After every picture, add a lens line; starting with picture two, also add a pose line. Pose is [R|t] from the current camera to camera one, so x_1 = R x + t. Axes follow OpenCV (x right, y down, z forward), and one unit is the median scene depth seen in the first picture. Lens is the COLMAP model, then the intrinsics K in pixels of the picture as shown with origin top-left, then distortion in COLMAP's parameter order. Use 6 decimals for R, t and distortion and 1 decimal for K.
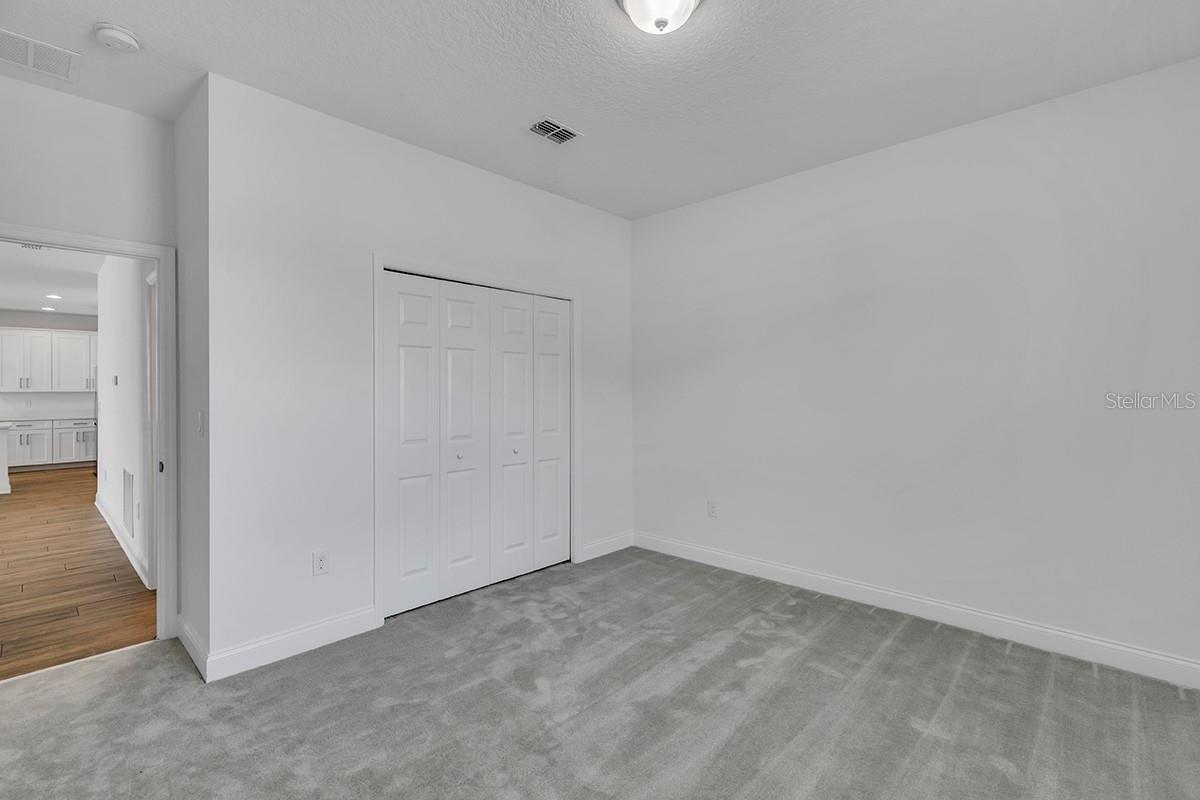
lens RADIAL K [[543.3, 0, 601.9], [0, 543.3, 394.0], [0, 0, 1]] dist [0.003525, 0.000884]
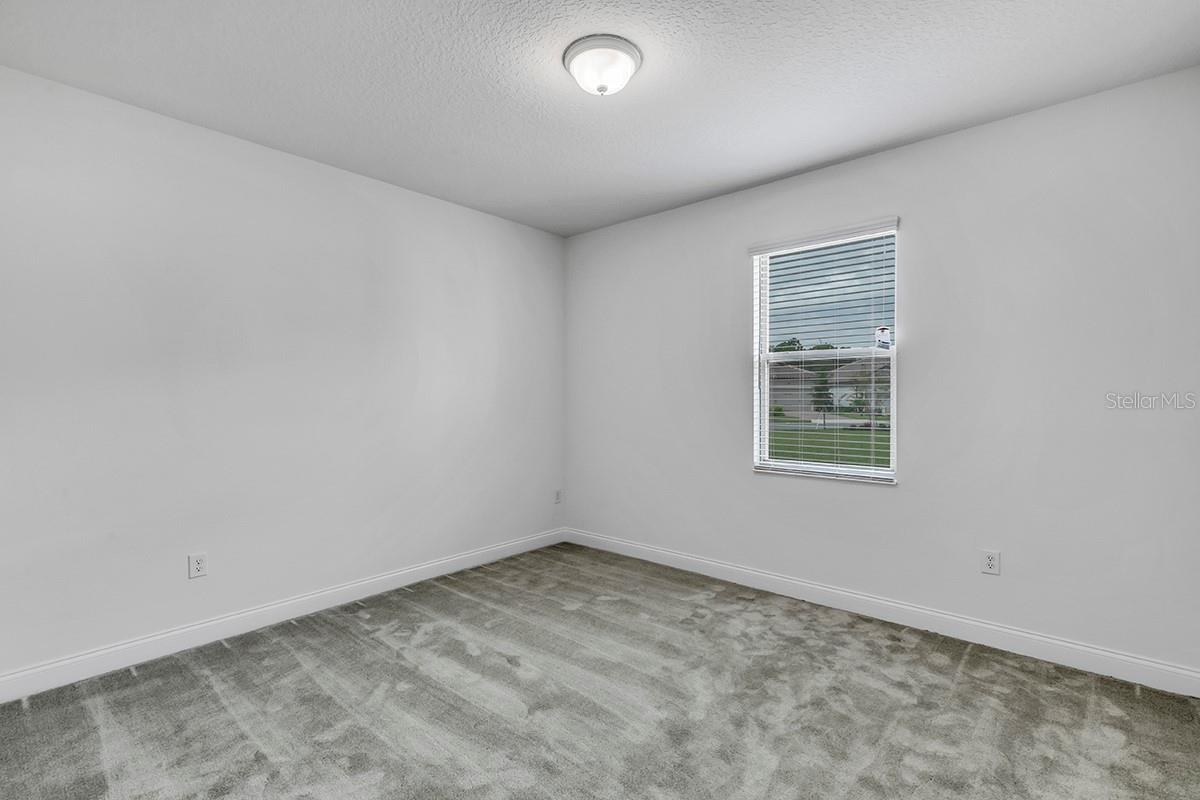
lens RADIAL K [[543.3, 0, 603.8], [0, 543.3, 397.2], [0, 0, 1]] dist [0.003525, 0.000884]
pose [[-0.037736, -0.000076, 0.999288, -0.743843], [0.011523, 0.999933, 0.000511, -0.000733], [-0.999221, 0.011534, -0.037733, 0.715980]]
